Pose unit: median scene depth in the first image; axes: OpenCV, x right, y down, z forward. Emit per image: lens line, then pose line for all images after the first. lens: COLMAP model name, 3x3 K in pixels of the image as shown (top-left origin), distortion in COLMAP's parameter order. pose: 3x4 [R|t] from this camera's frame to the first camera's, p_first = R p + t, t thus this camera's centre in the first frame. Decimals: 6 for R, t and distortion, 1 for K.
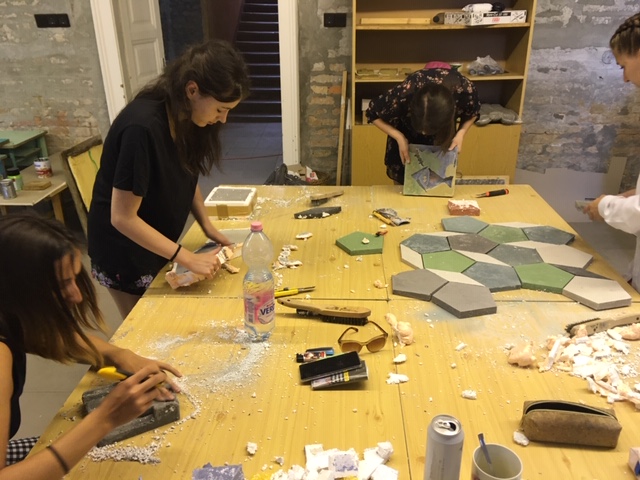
lens RADIAL K [[549.7, 0, 321.1], [0, 549.7, 240.0], [0, 0, 1]] dist [0.081811, -0.113565]
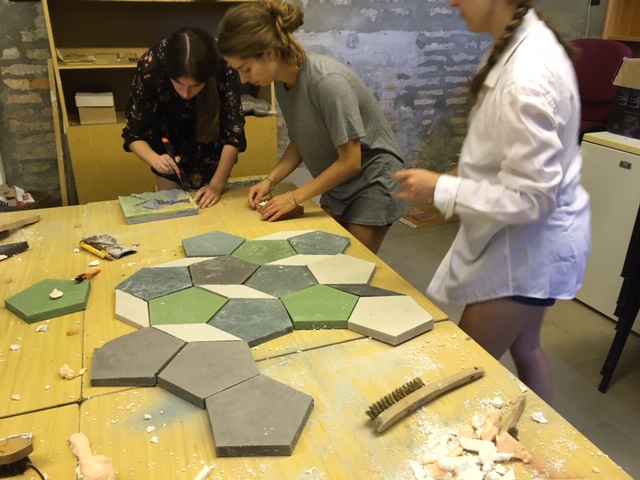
lens RADIAL K [[549.7, 0, 319.4], [0, 549.7, 240.5], [0, 0, 1]] dist [0.081811, -0.113565]
pose [[0.919777, -0.139656, 0.366752, 0.130749], [0.144552, 0.989395, 0.014231, -0.024076], [-0.364850, 0.039925, 0.930210, 0.293613]]
